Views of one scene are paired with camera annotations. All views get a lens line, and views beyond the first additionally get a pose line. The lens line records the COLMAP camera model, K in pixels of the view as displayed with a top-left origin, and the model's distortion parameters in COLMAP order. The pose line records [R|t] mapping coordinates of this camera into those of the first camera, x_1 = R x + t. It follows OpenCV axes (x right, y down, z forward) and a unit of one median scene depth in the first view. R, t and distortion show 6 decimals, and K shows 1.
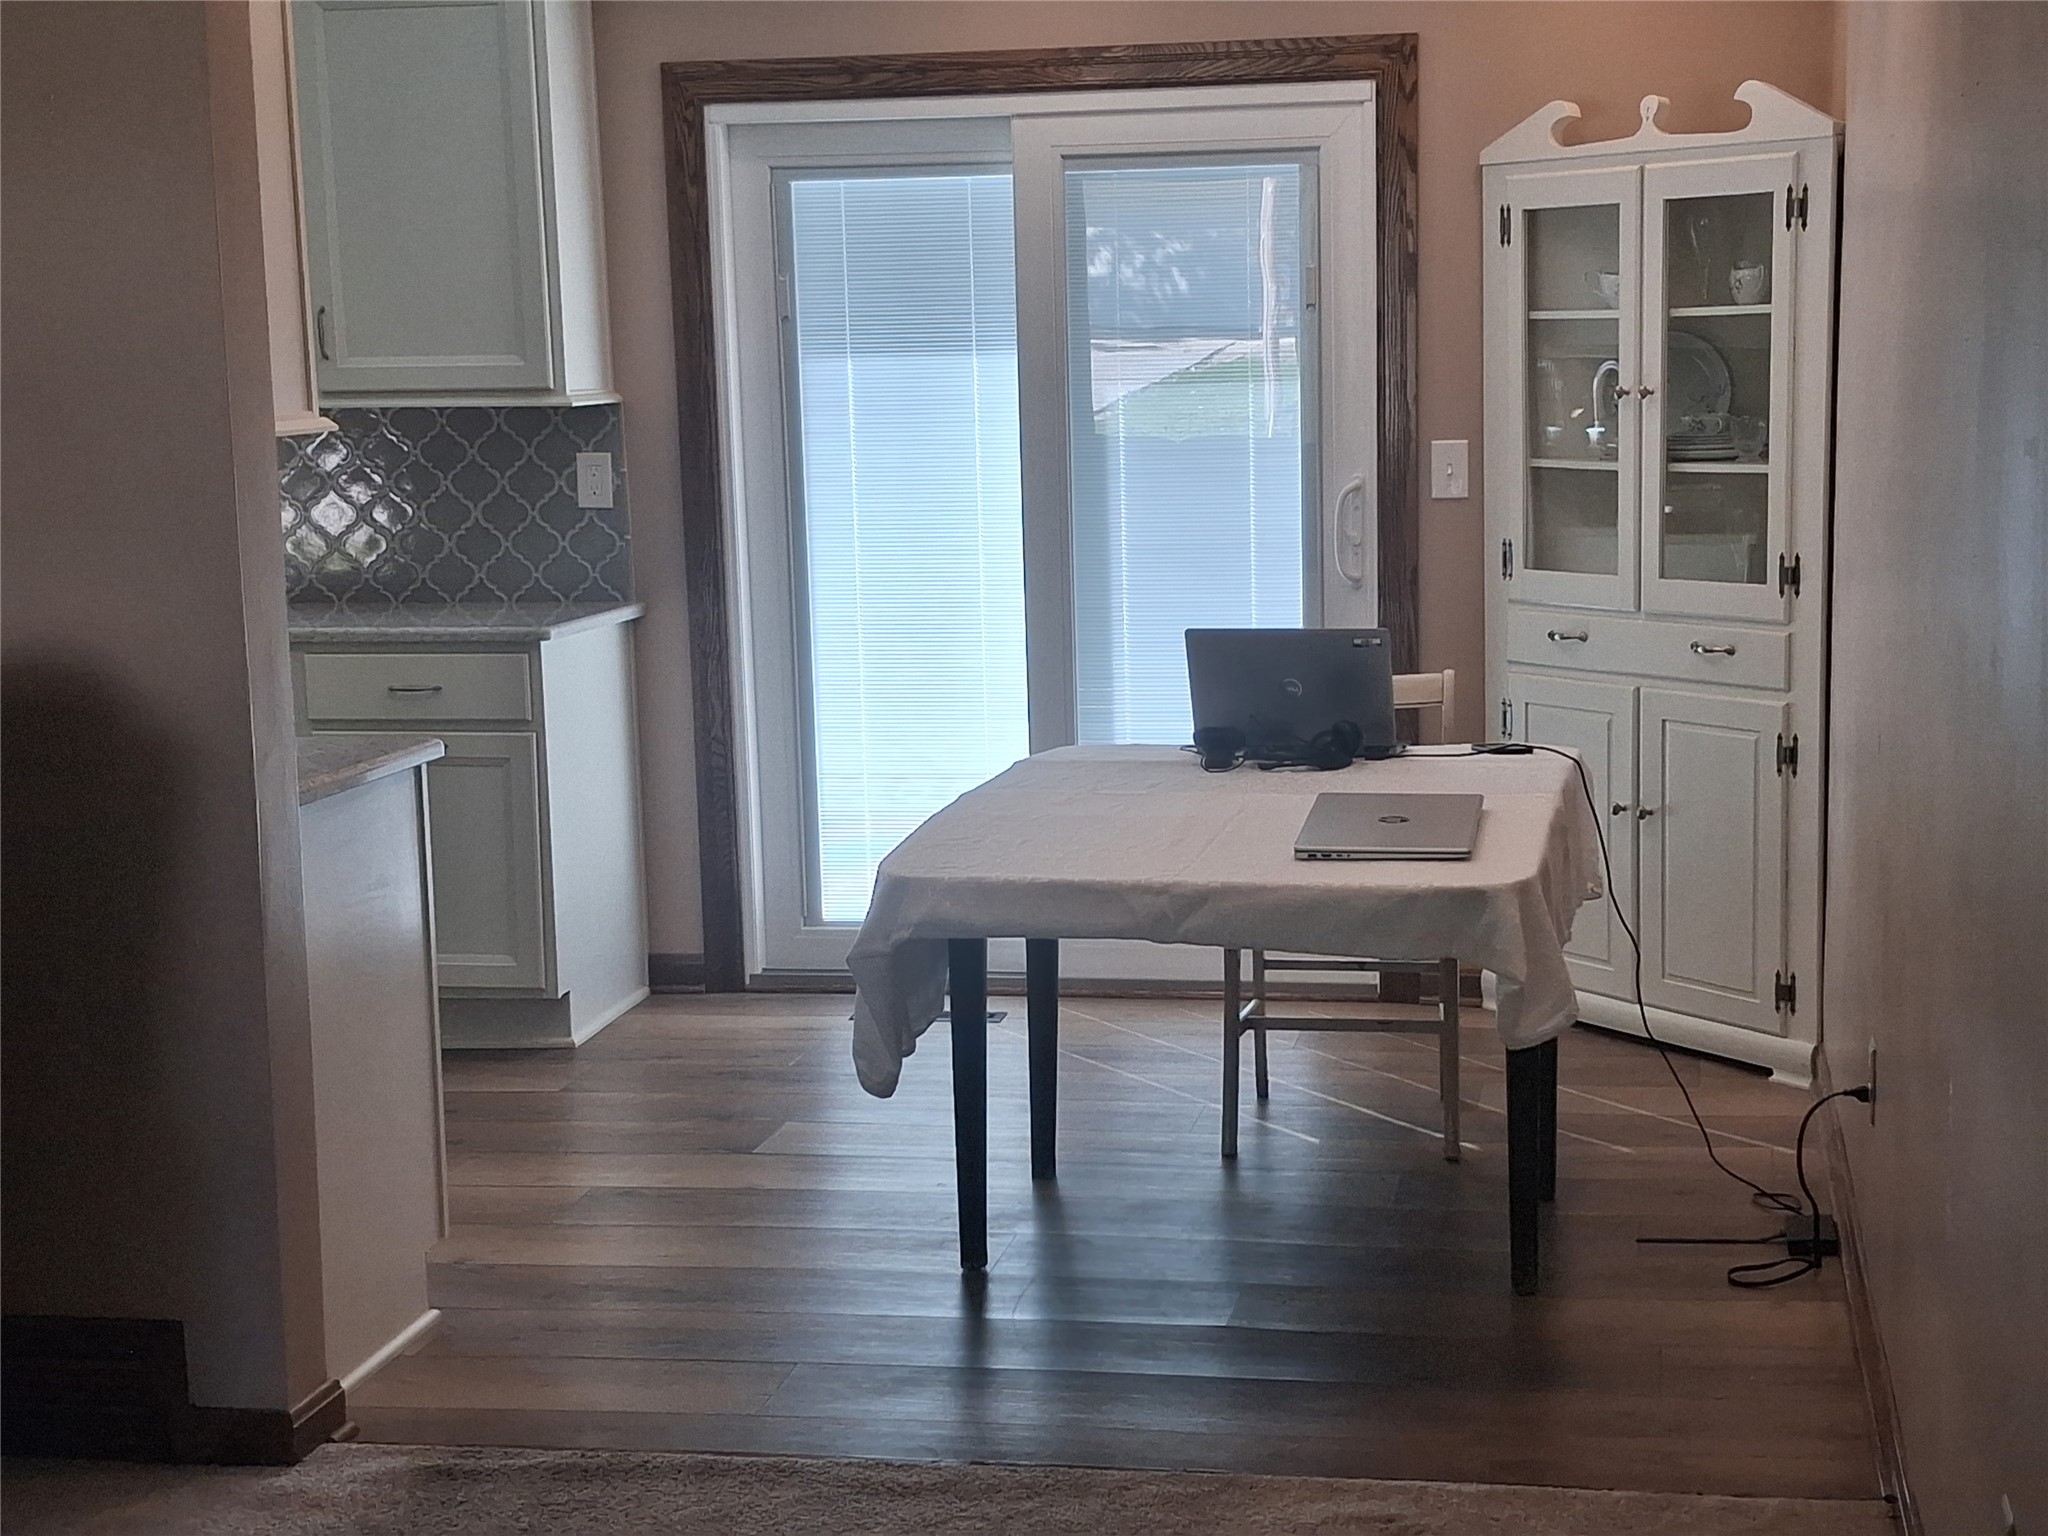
lens RADIAL K [[3240.2, 0, 1100.5], [0, 3240.2, 810.8], [0, 0, 1]] dist [0.197488, 0.000000]
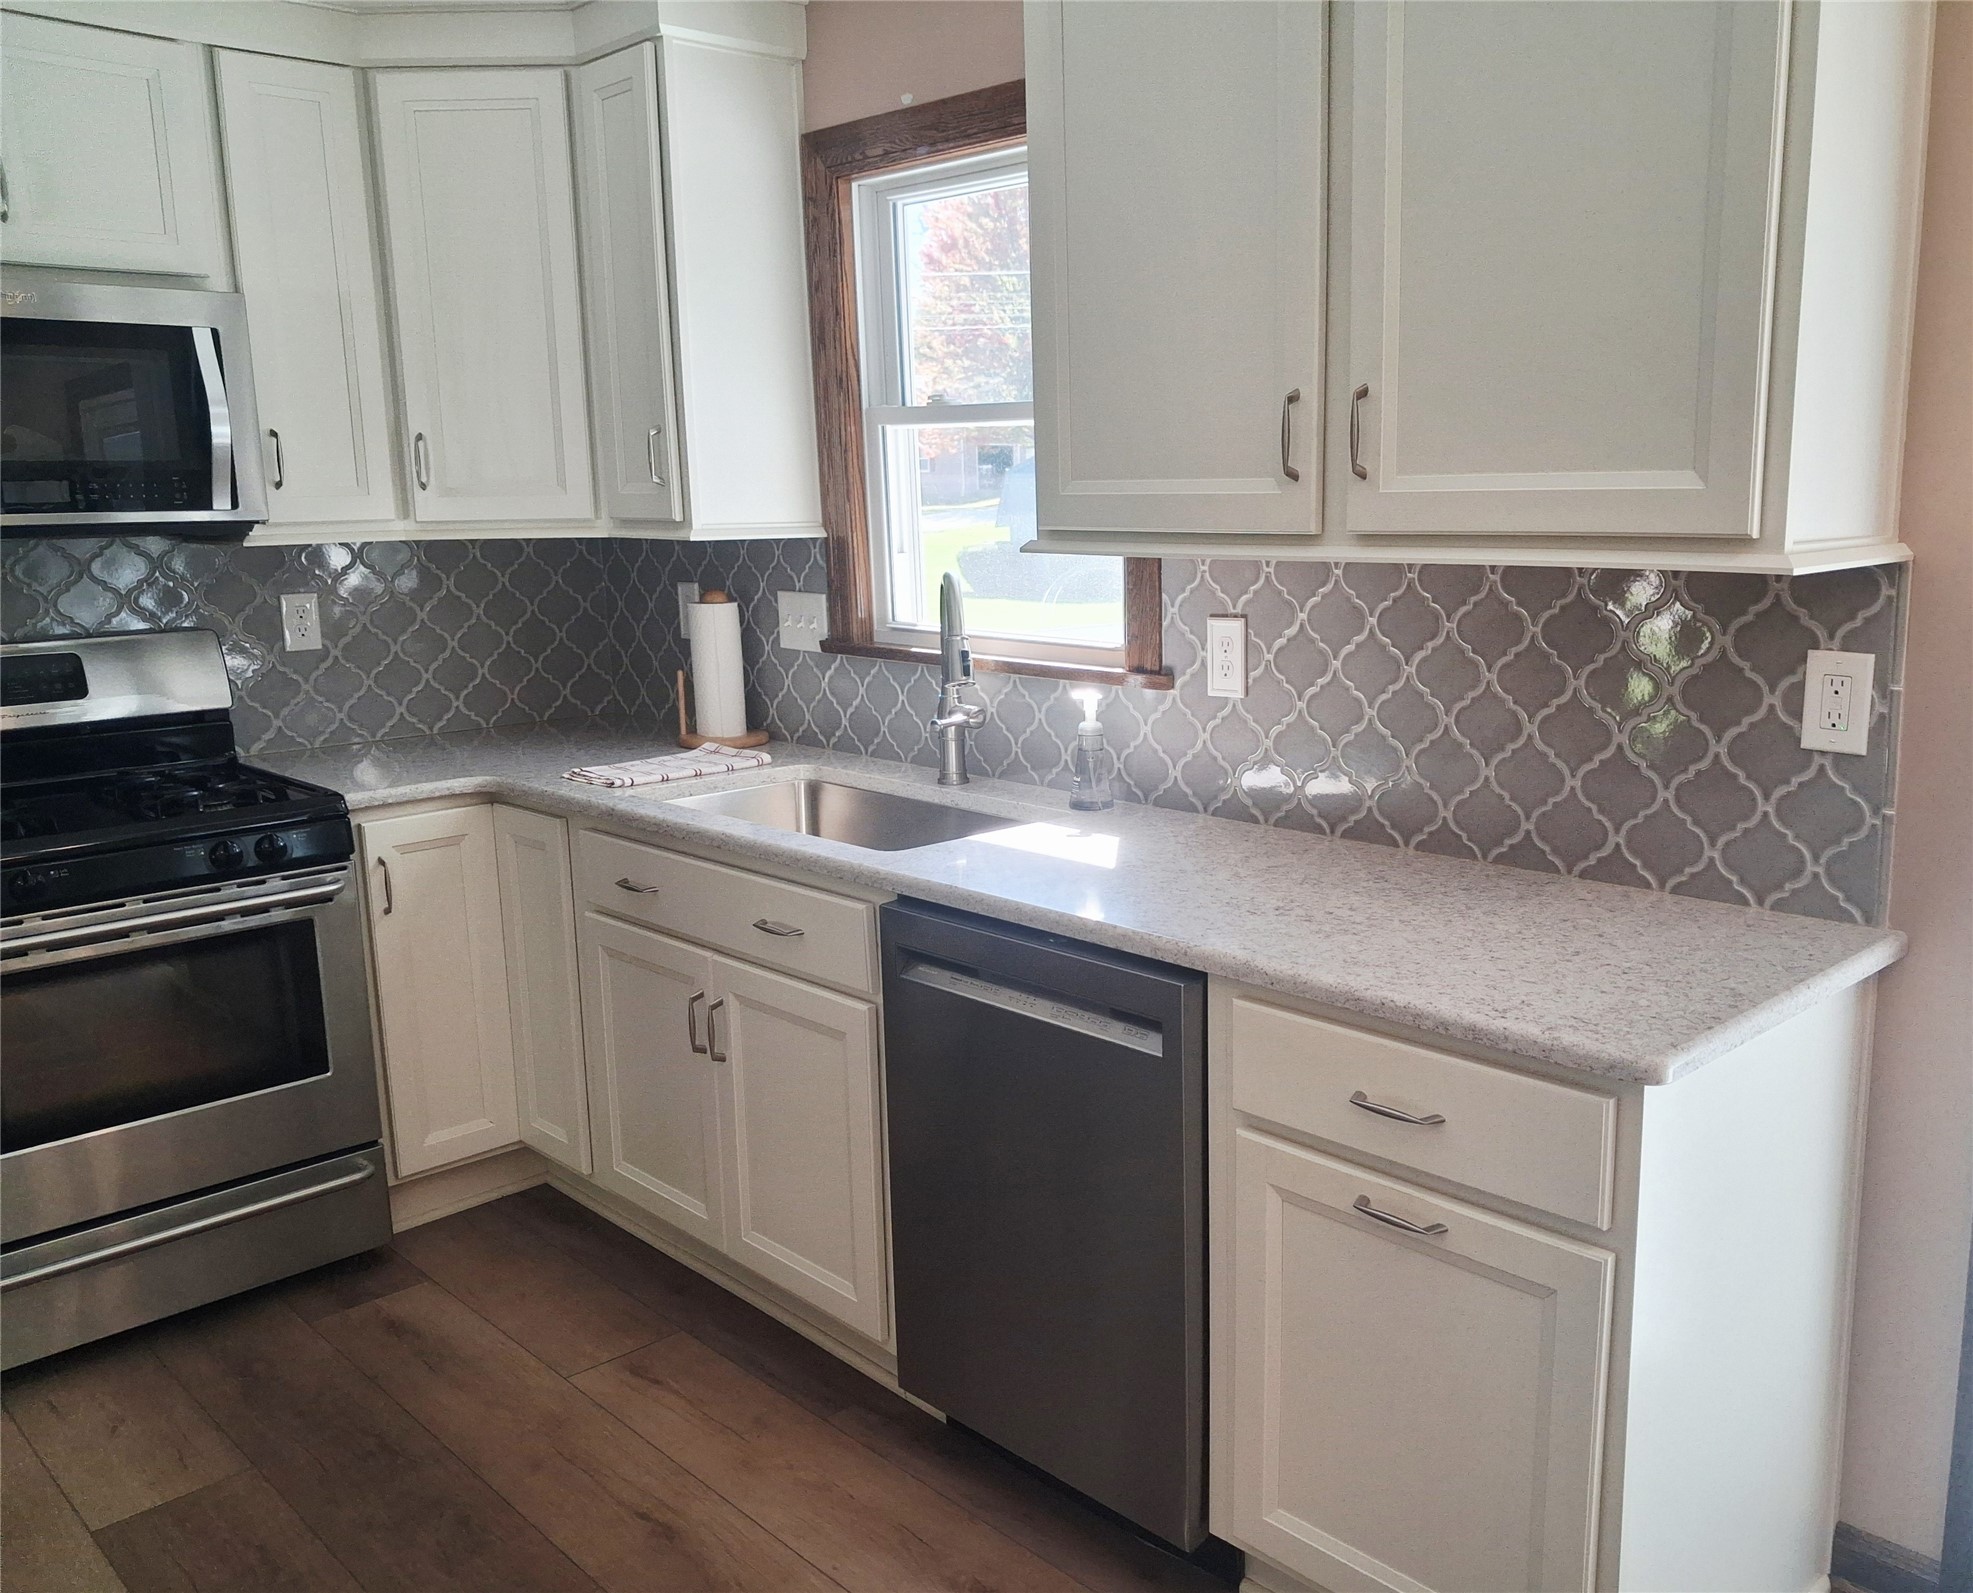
lens RADIAL K [[1681.9, 0, 1087.9], [0, 1681.9, 811.2], [0, 0, 1]] dist [0.070713, -0.113040]
pose [[0.822311, 0.121536, -0.555907, -0.103267], [-0.091299, 0.992448, 0.081924, -0.099909], [0.561666, -0.016614, 0.827197, 0.731147]]
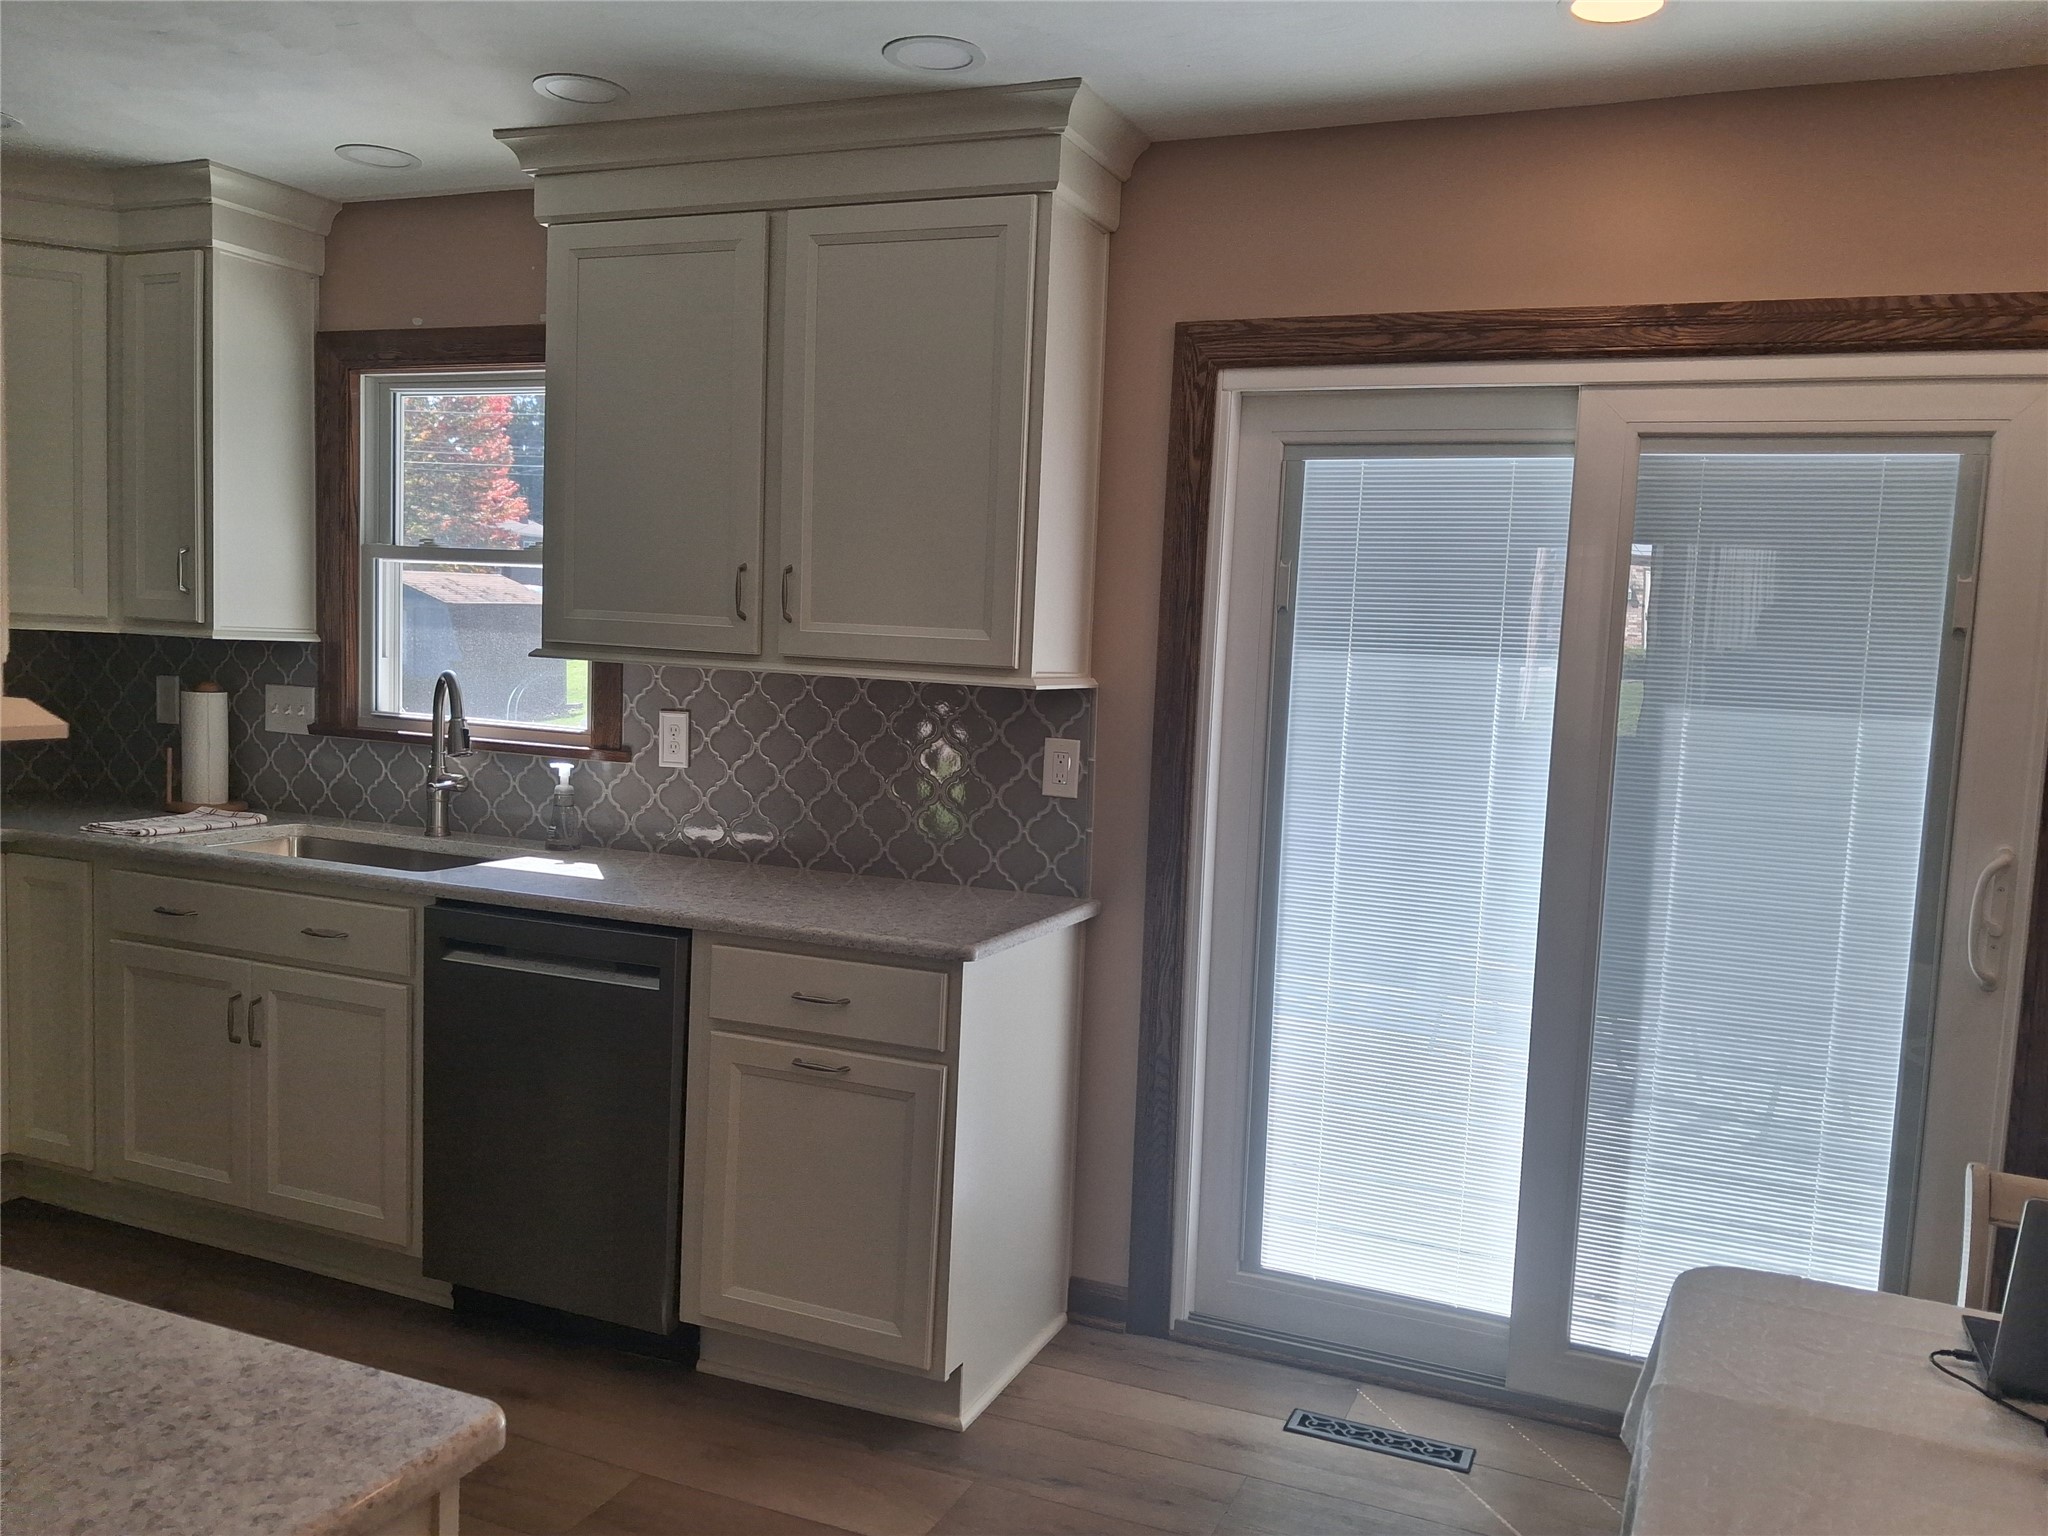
lens RADIAL K [[1631.5, 0, 1043.6], [0, 1631.5, 782.5], [0, 0, 1]] dist [0.053966, -0.057437]
pose [[0.973778, 0.086738, -0.210318, -0.064490], [-0.100637, 0.993330, -0.056289, -0.073968], [0.204033, 0.075979, 0.976011, 0.570930]]
